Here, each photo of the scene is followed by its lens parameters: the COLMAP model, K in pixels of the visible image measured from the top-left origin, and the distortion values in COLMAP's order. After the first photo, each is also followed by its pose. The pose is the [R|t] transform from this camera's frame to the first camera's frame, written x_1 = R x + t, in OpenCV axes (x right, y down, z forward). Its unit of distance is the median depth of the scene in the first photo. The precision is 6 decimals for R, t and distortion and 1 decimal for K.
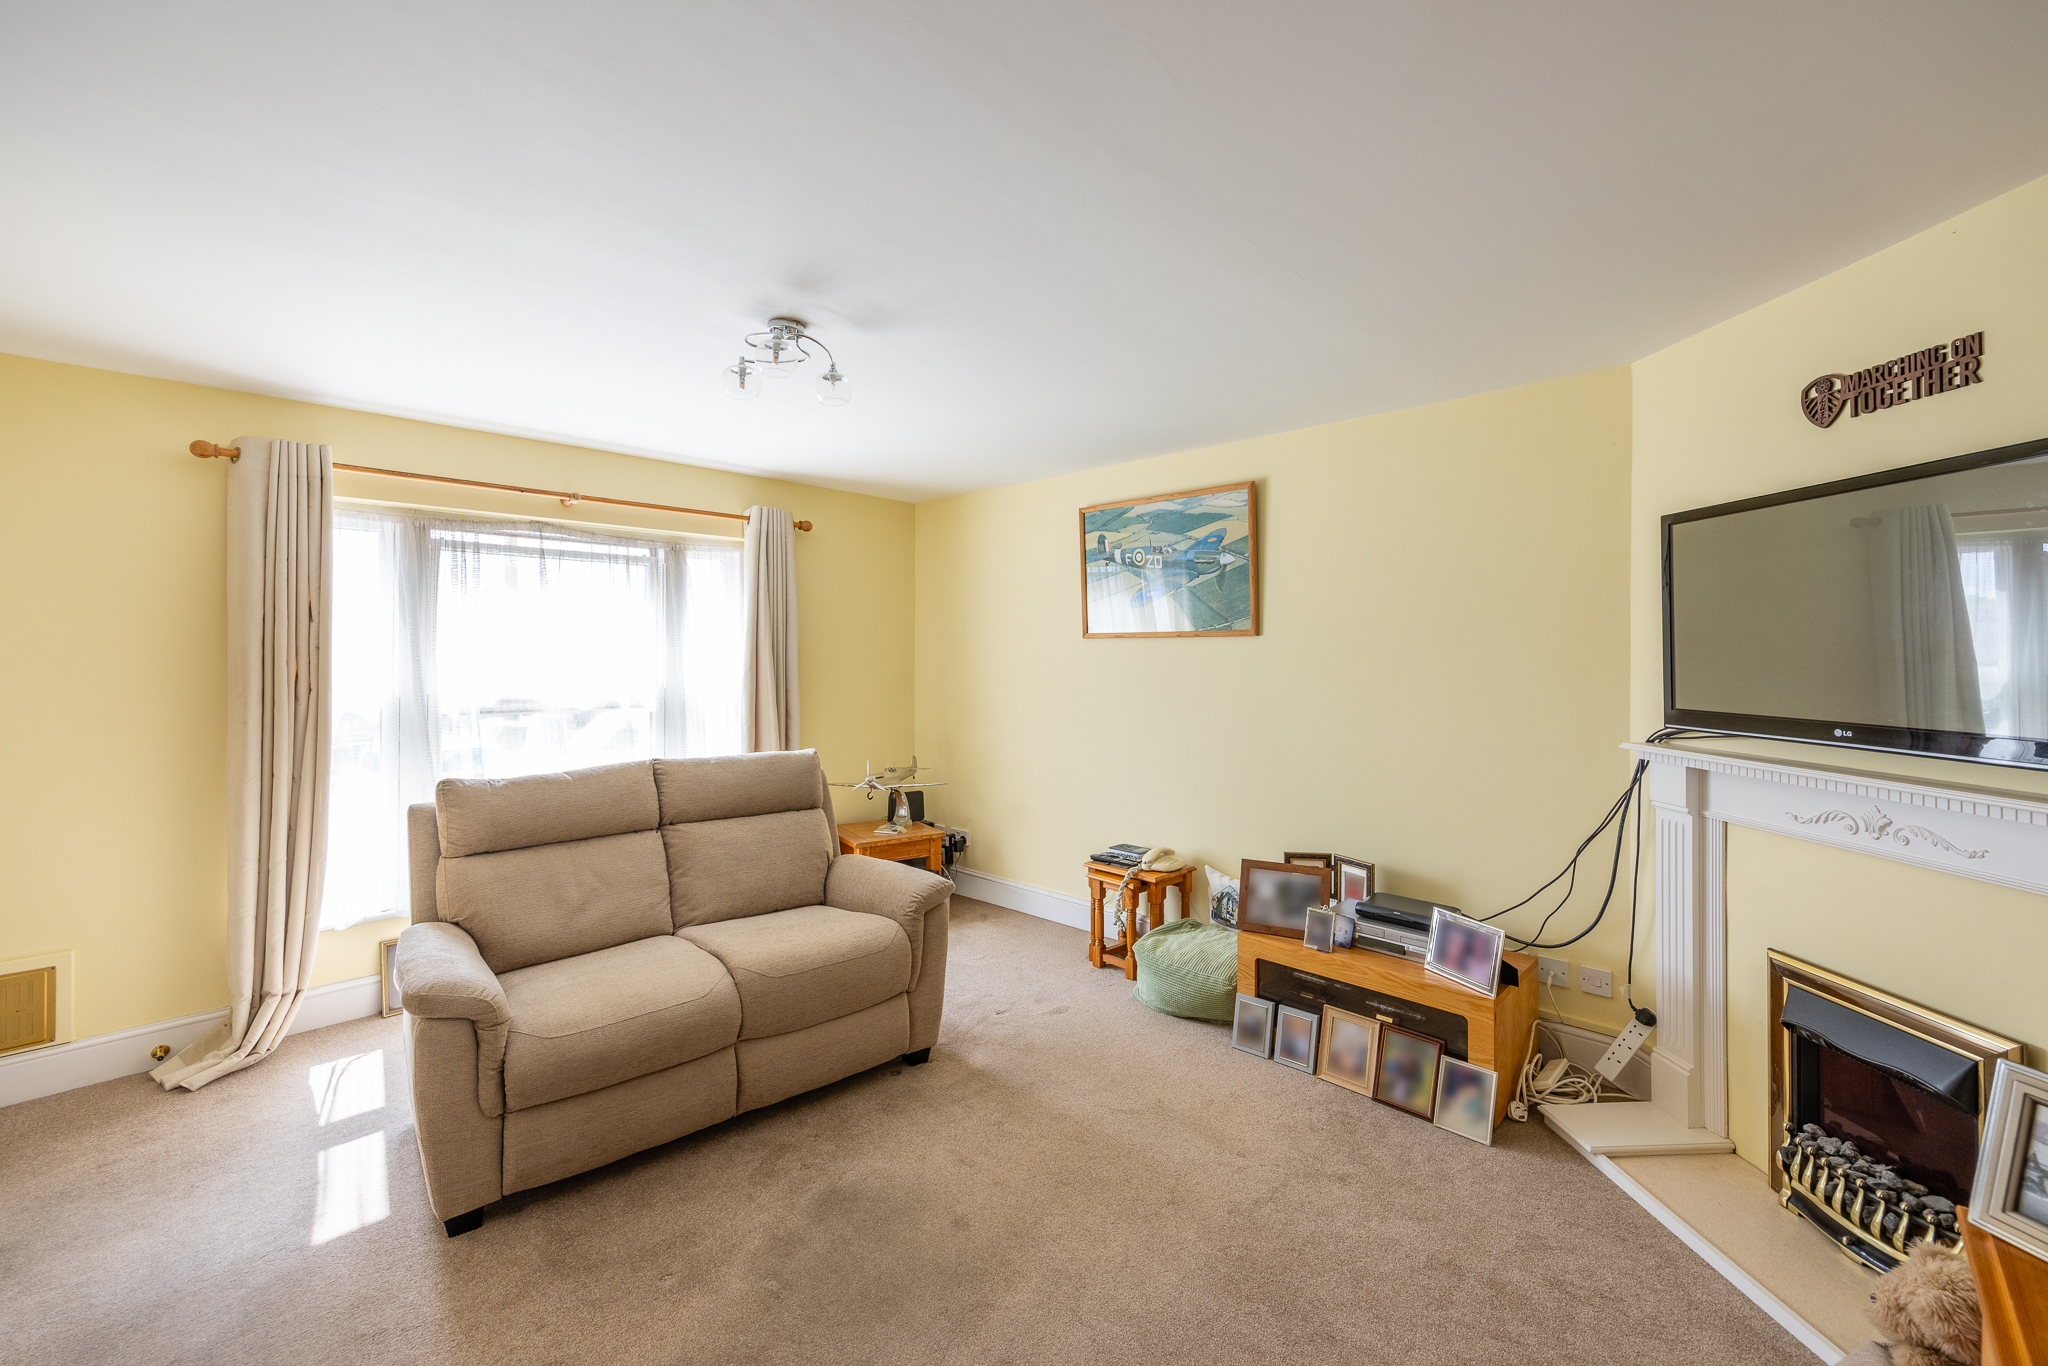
lens RADIAL K [[830.1, 0, 1018.4], [0, 830.1, 657.8], [0, 0, 1]] dist [-0.010013, 0.000165]
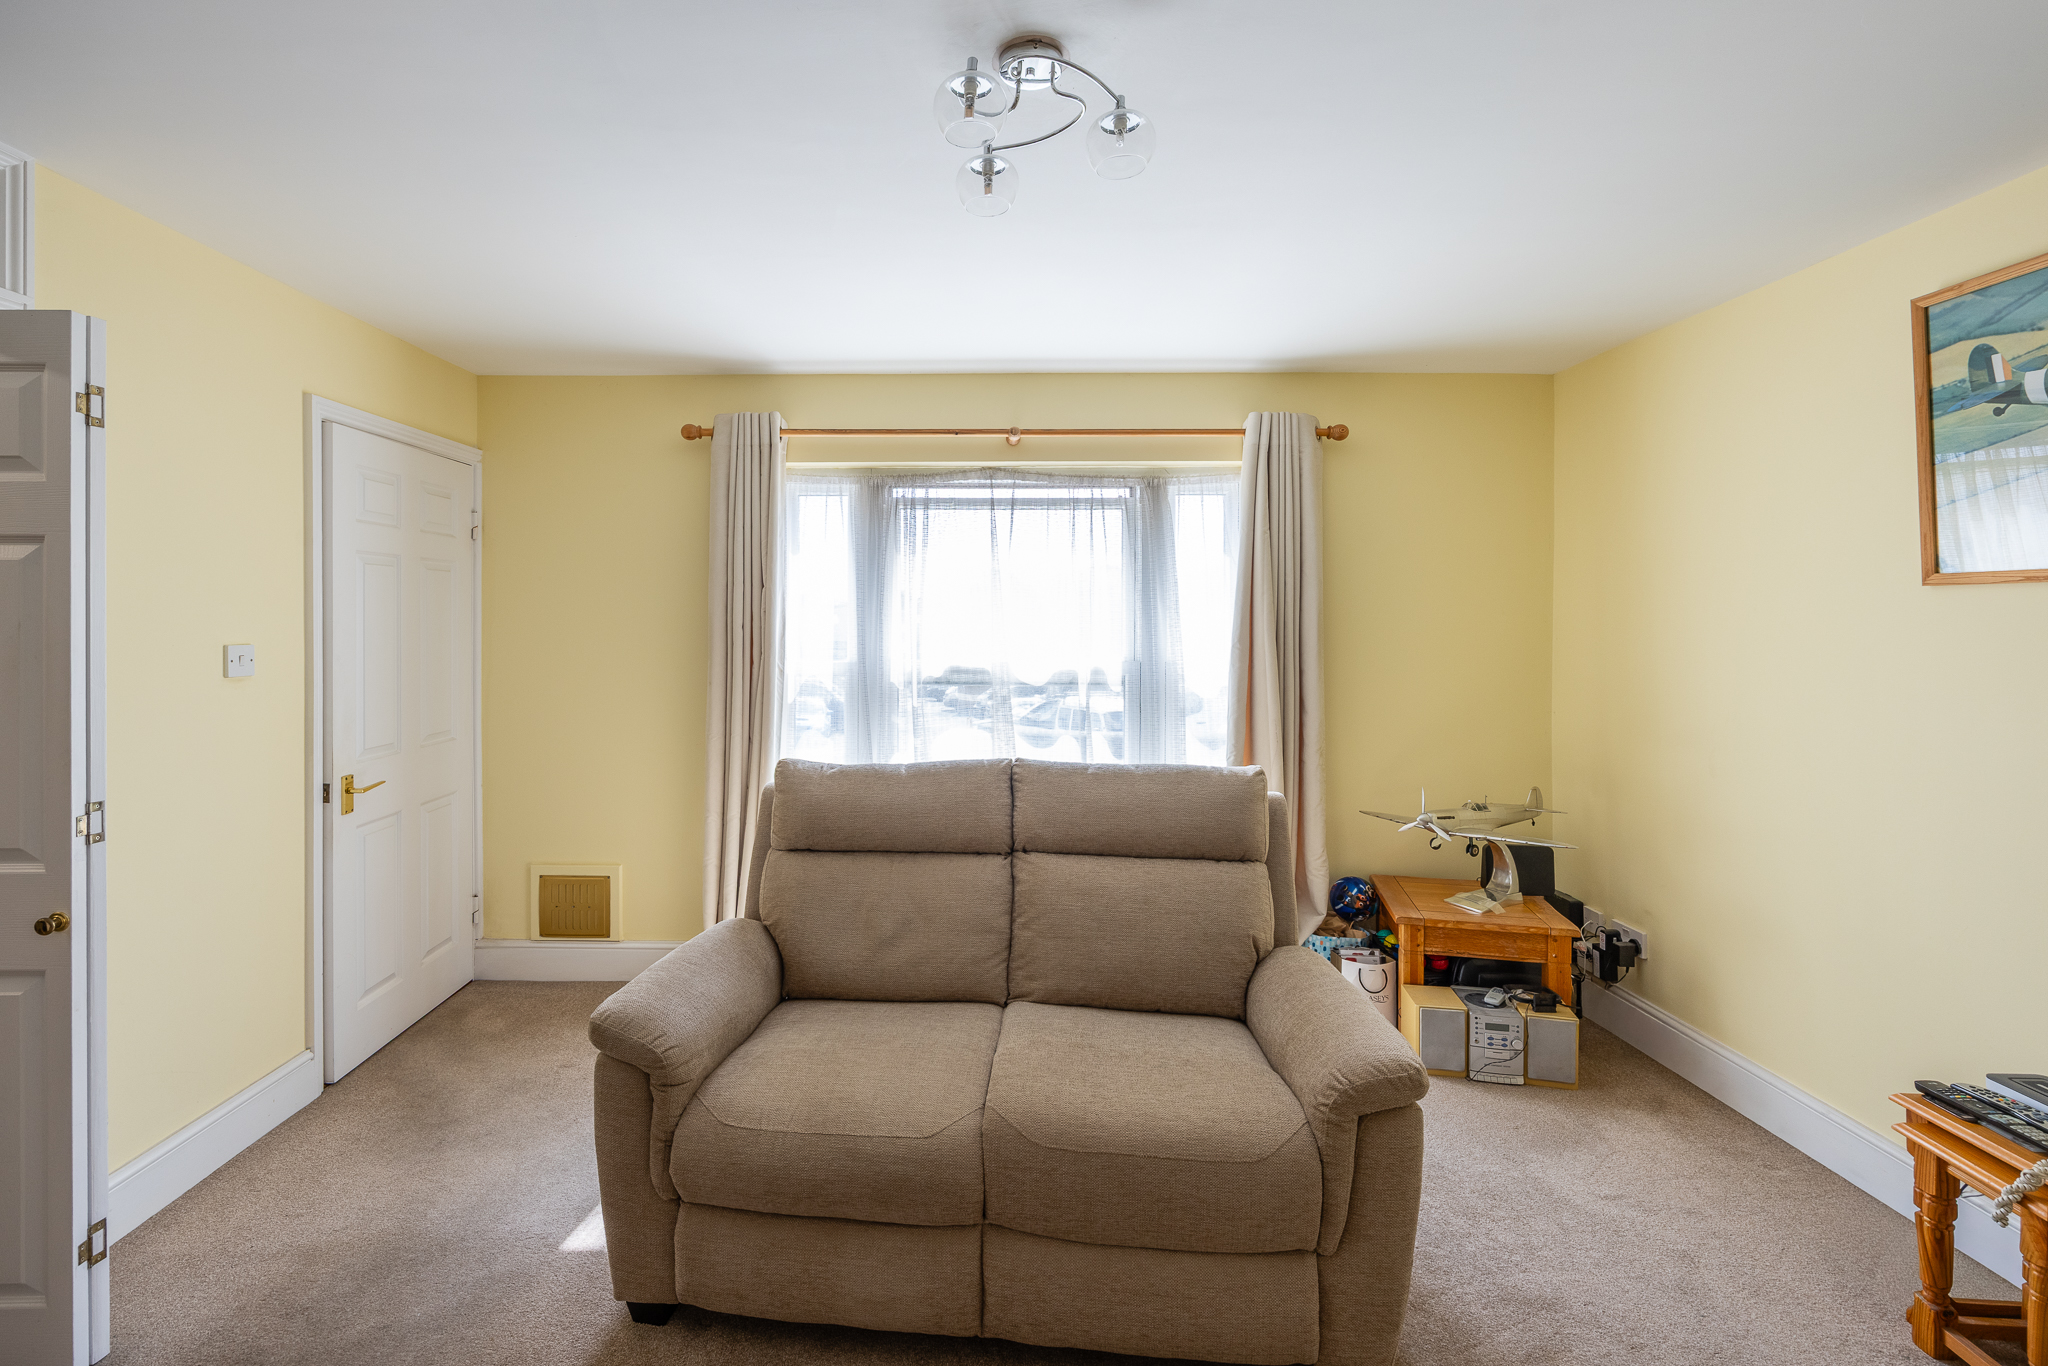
lens RADIAL K [[897.4, 0, 960.3], [0, 897.4, 628.6], [0, 0, 1]] dist [-0.002532, 0.000072]
pose [[0.673416, 0.008427, -0.739216, 0.102674], [-0.004919, 0.999964, 0.006919, -0.000979], [0.739248, -0.001023, 0.673433, 0.338676]]
